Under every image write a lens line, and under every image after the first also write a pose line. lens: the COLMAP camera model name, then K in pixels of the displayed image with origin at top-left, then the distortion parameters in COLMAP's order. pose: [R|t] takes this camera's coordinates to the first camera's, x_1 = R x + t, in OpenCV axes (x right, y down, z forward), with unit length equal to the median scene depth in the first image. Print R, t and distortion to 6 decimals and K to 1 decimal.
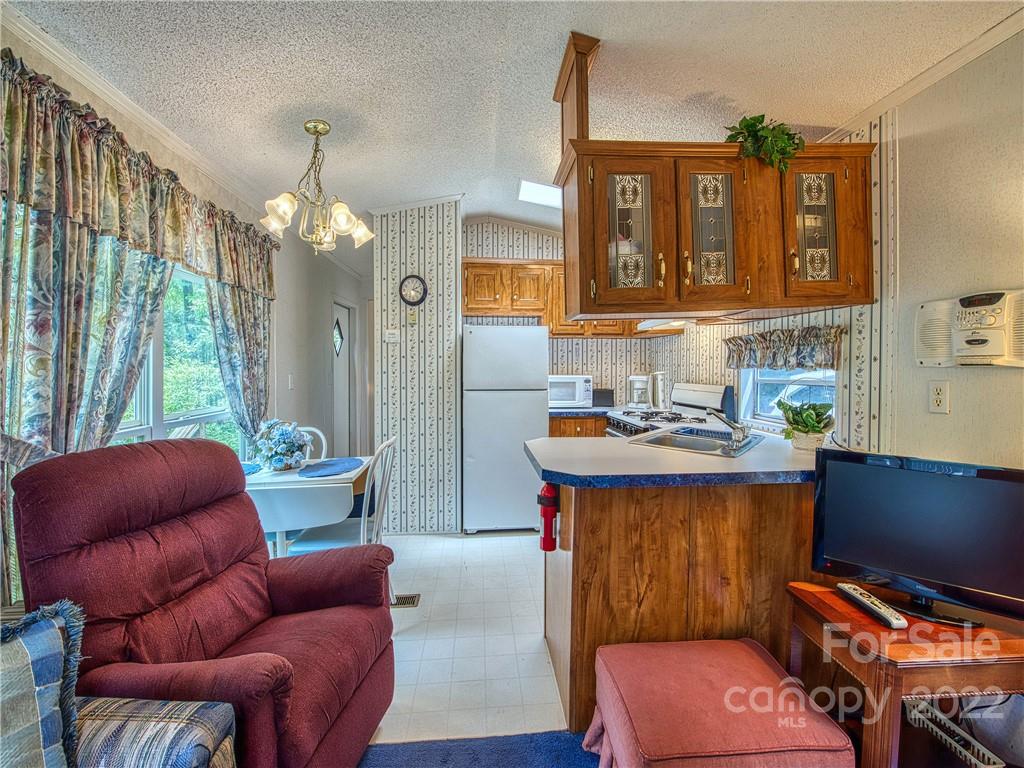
lens RADIAL K [[410.5, 0, 504.4], [0, 410.5, 376.5], [0, 0, 1]] dist [-0.011824, -0.001992]
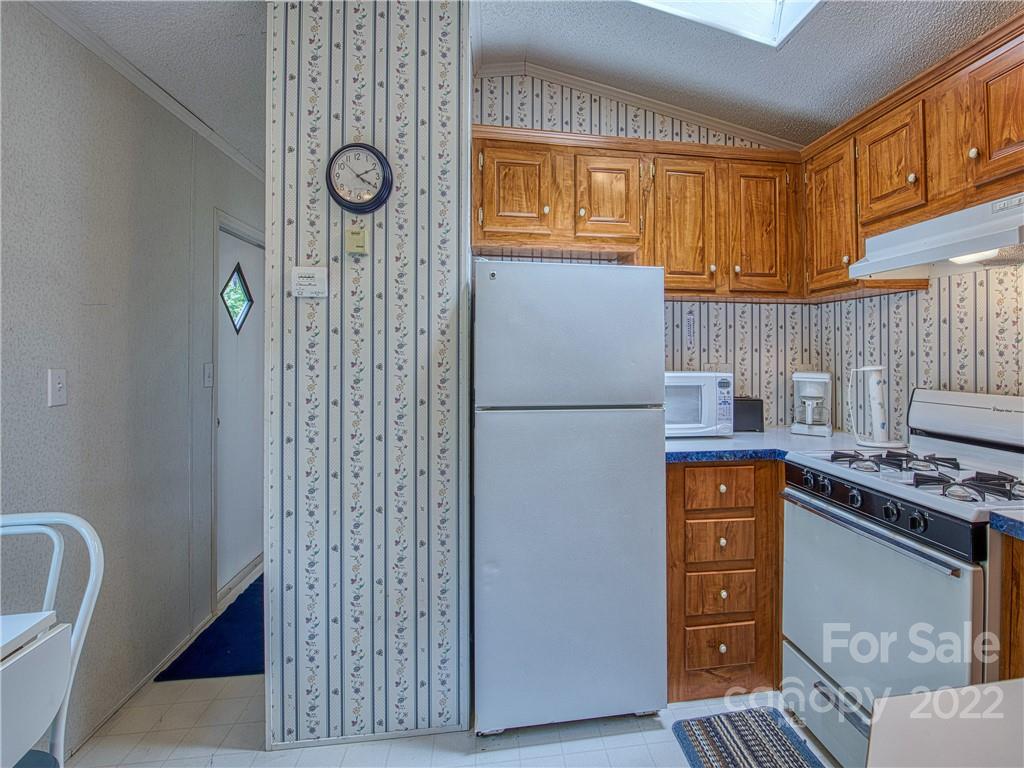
lens RADIAL K [[410.5, 0, 548.4], [0, 410.5, 363.6], [0, 0, 1]] dist [-0.011824, -0.001992]
pose [[0.995745, 0.003353, 0.092085, -0.061578], [-0.003638, 0.999989, 0.002920, -0.015191], [-0.092074, -0.003242, 0.995747, 0.546890]]
